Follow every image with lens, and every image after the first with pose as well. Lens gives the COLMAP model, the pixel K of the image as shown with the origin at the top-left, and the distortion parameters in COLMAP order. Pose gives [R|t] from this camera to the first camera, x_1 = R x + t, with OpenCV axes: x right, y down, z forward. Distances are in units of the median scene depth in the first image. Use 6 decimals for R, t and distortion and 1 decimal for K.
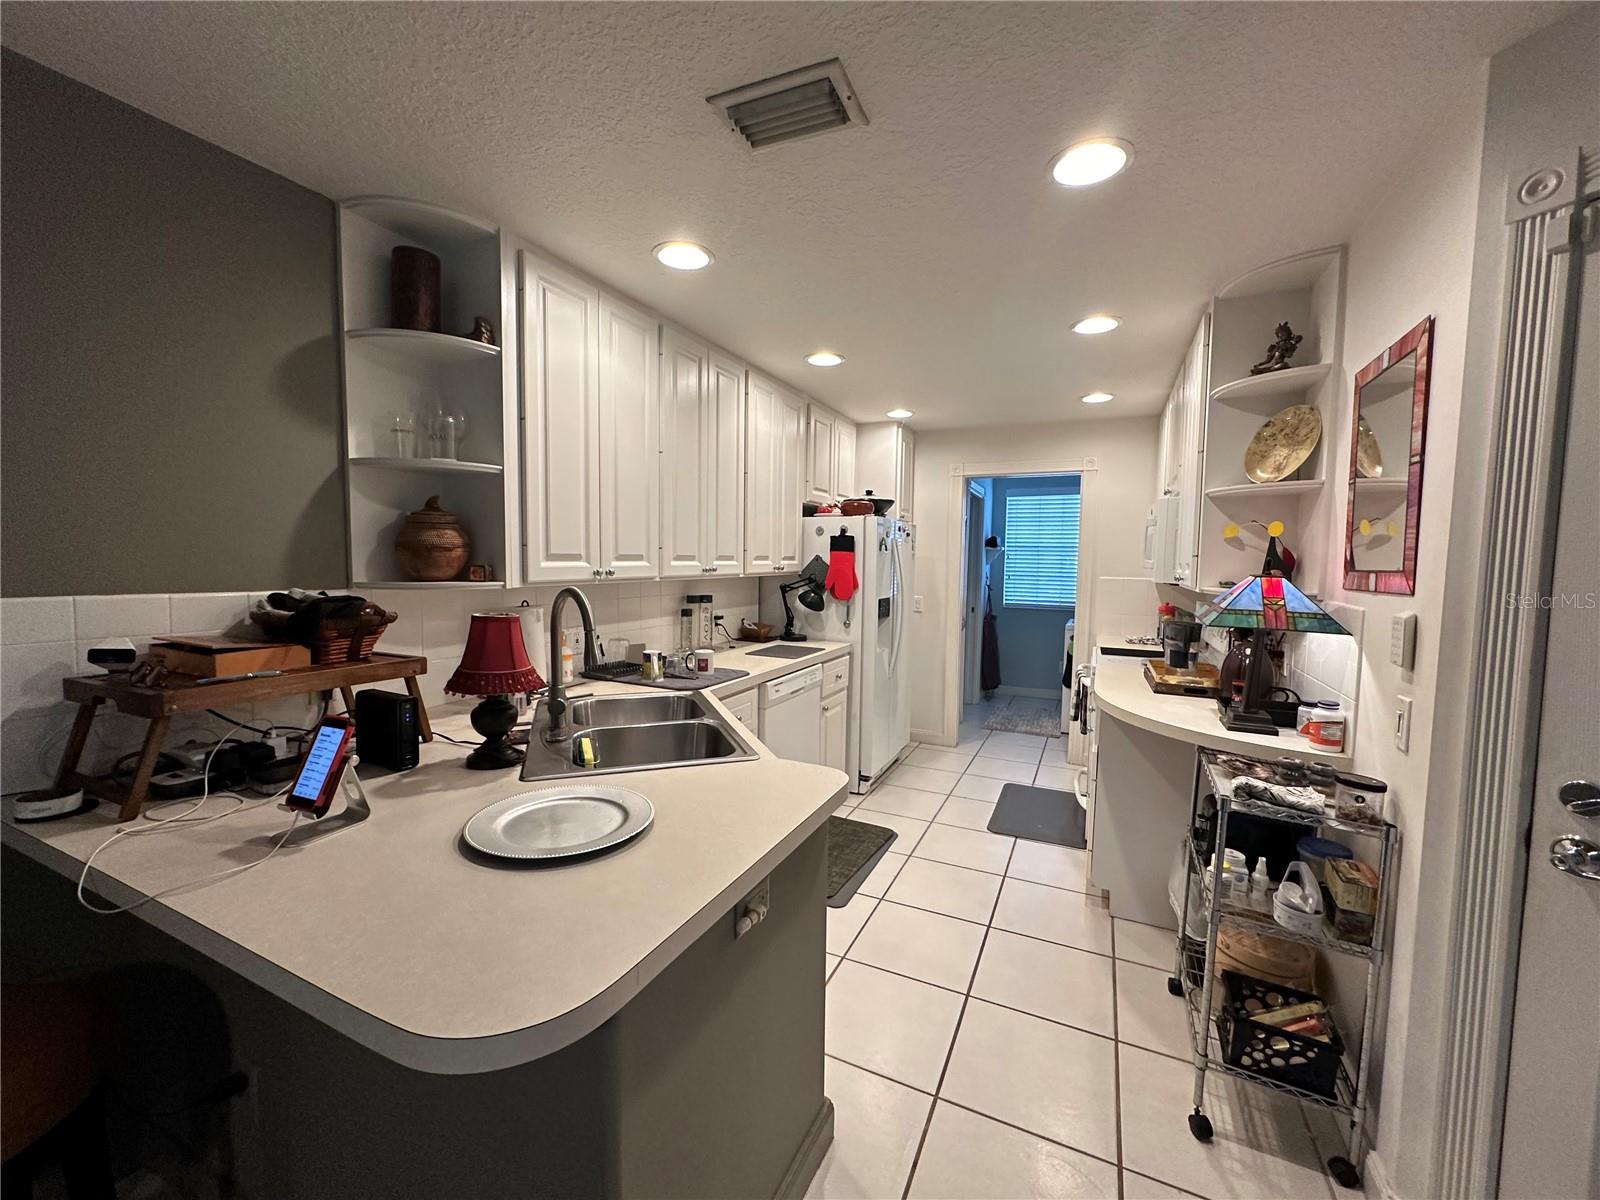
lens RADIAL K [[640.8, 0, 802.7], [0, 640.8, 600.2], [0, 0, 1]] dist [-0.002150, 0.000613]
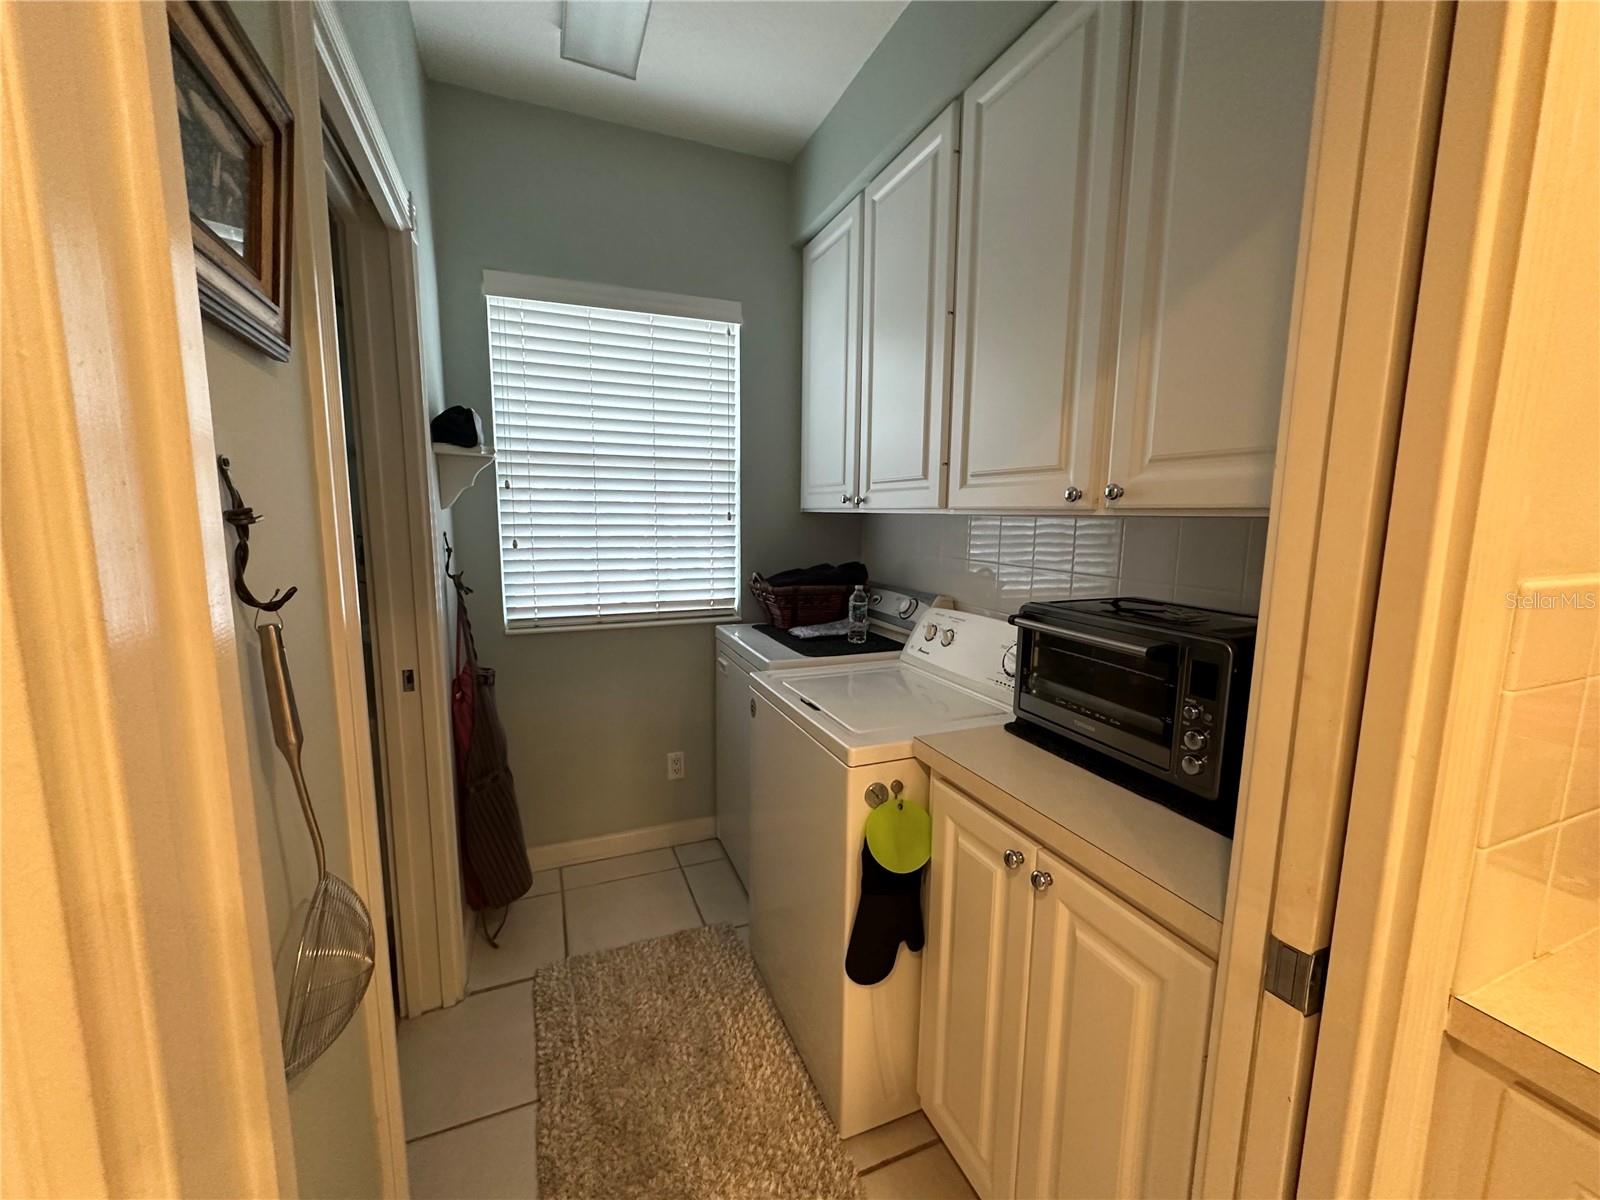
lens RADIAL K [[640.8, 0, 796.2], [0, 640.8, 597.9], [0, 0, 1]] dist [-0.002150, 0.000613]
pose [[0.674012, -0.108174, 0.730757, 0.176399], [0.046218, 0.993457, 0.104432, -0.035933], [-0.737273, -0.036614, 0.674602, 0.676909]]
